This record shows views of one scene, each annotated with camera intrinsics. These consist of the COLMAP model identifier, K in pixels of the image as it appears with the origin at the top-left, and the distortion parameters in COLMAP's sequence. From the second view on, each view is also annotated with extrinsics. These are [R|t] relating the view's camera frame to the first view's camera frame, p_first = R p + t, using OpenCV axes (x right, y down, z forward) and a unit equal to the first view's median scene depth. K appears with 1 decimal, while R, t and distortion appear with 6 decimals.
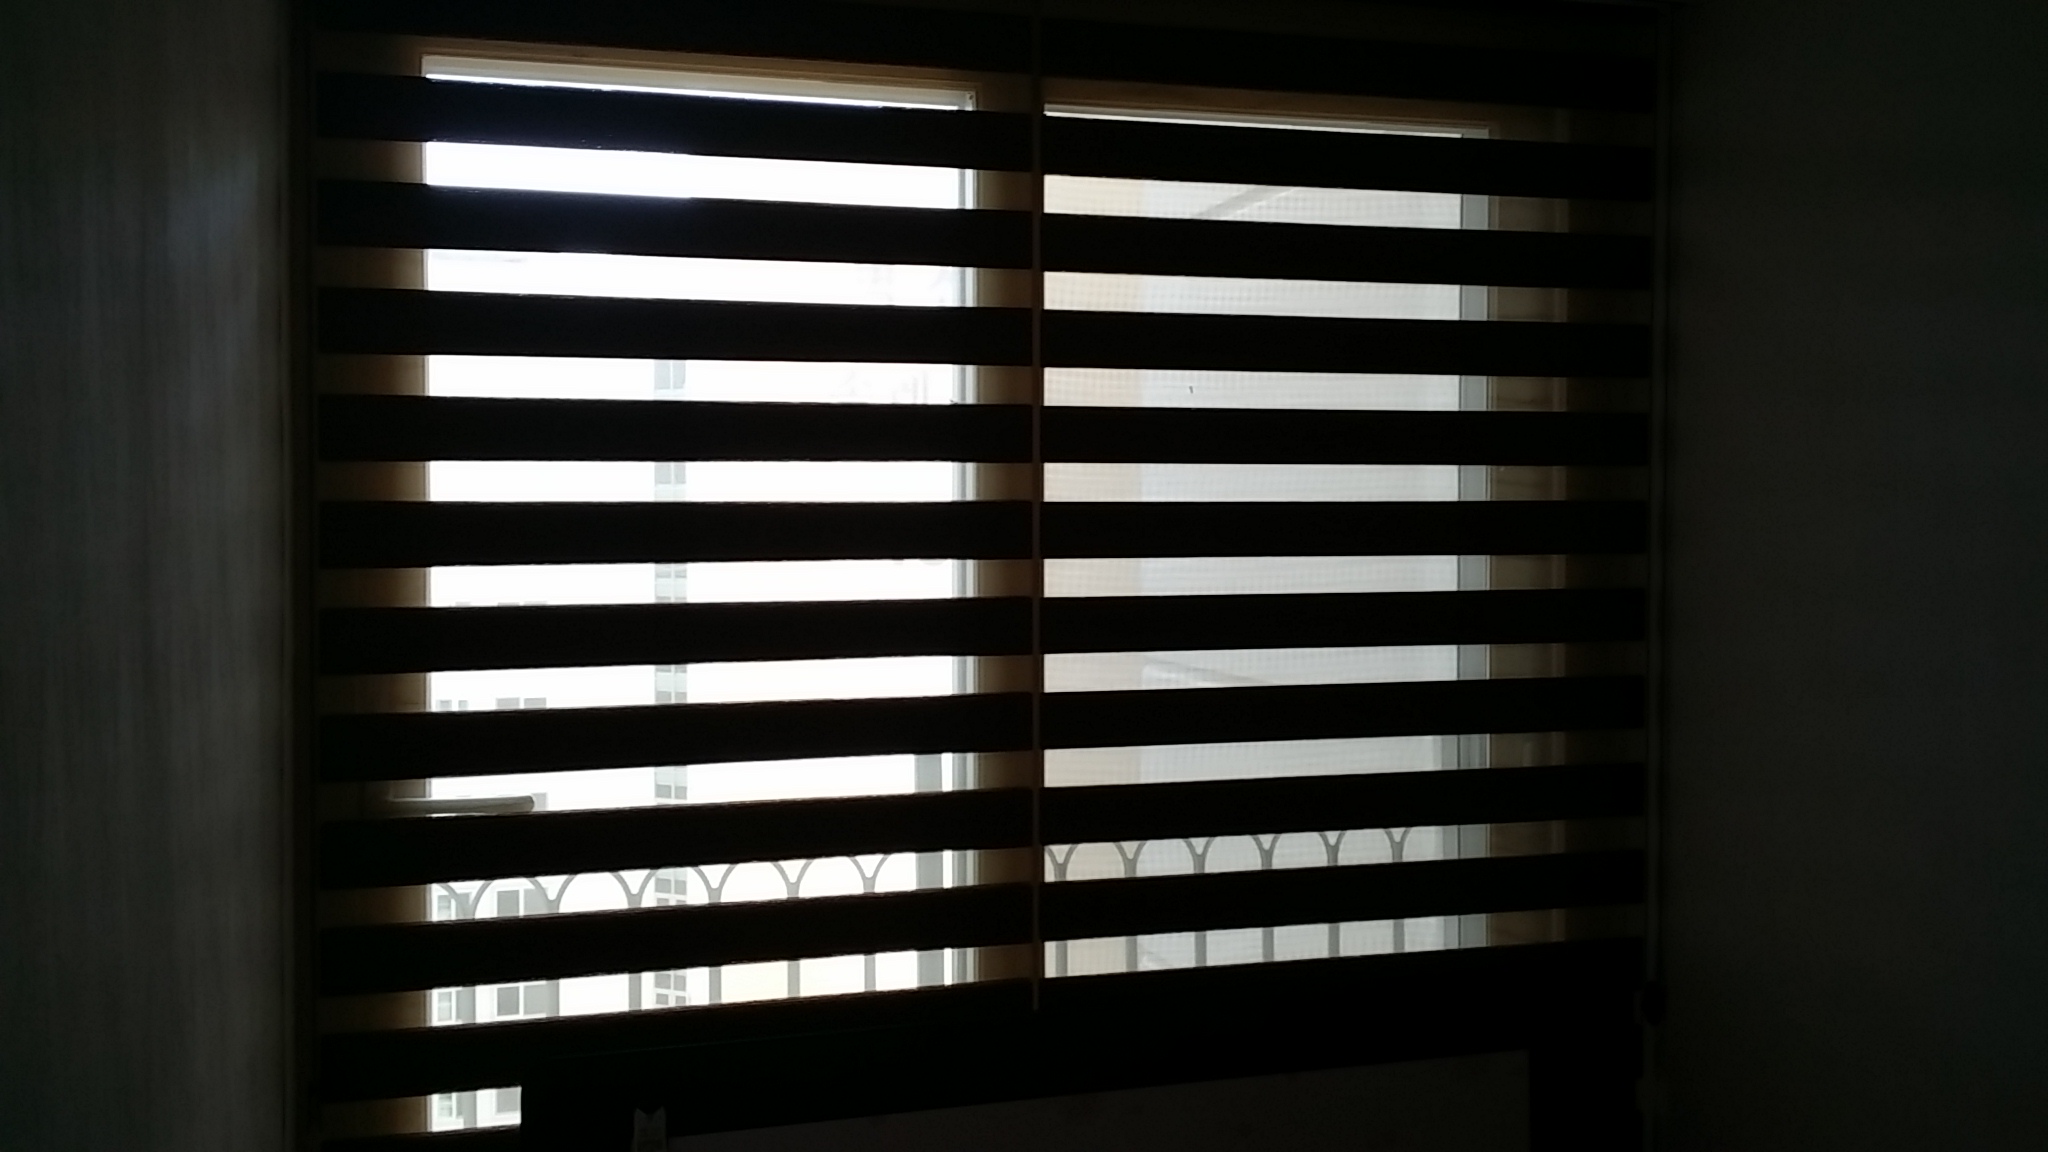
lens RADIAL K [[1878.8, 0, 1026.1], [0, 1878.8, 581.7], [0, 0, 1]] dist [0.163807, -0.203850]
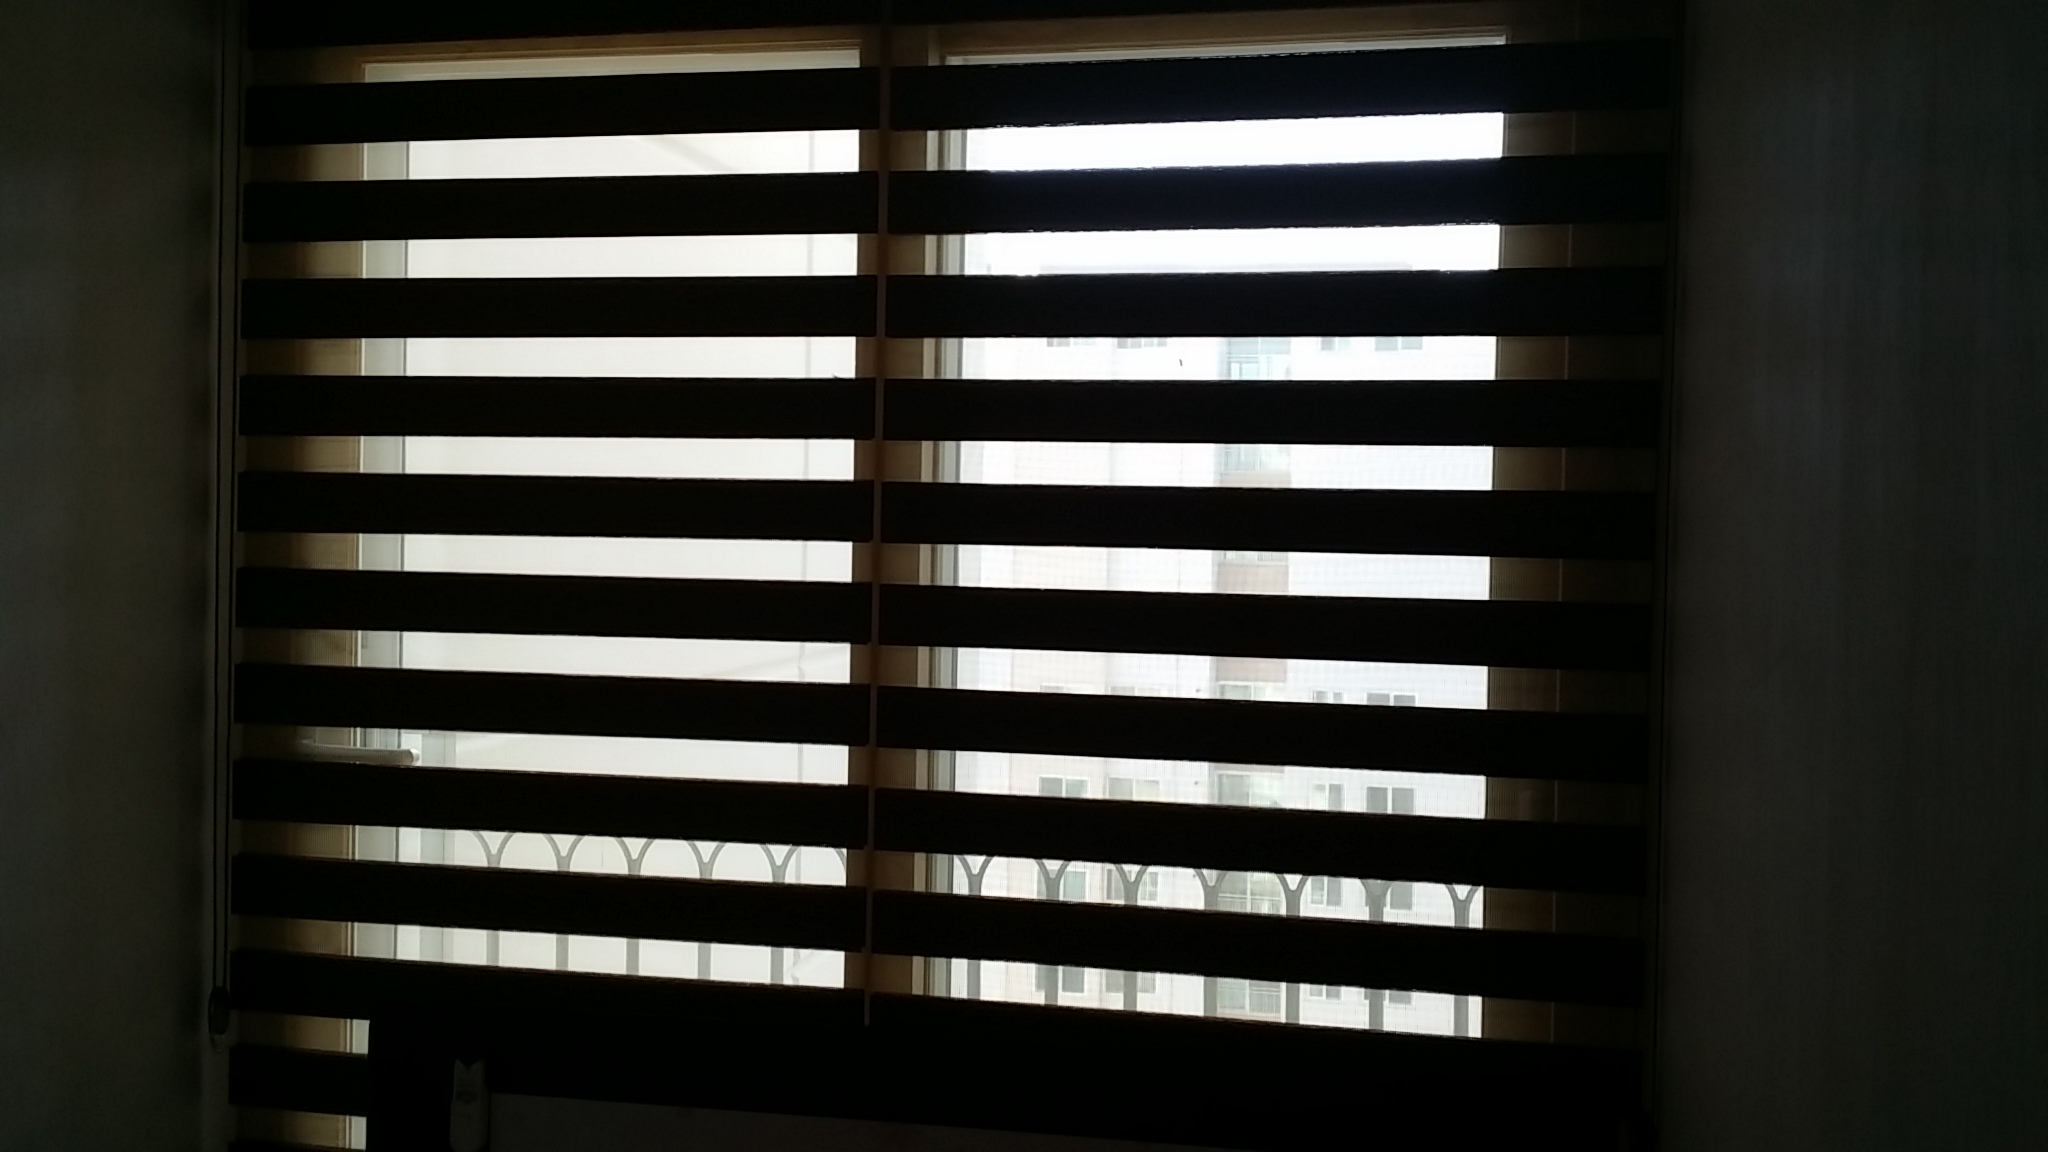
lens RADIAL K [[1994.4, 0, 1024.0], [0, 1994.4, 570.8], [0, 0, 1]] dist [0.126588, -0.009263]
pose [[0.871881, 0.033433, -0.488576, 0.536850], [-0.035125, 0.999367, 0.005705, -0.006062], [0.488457, 0.012187, 0.872503, 0.165182]]
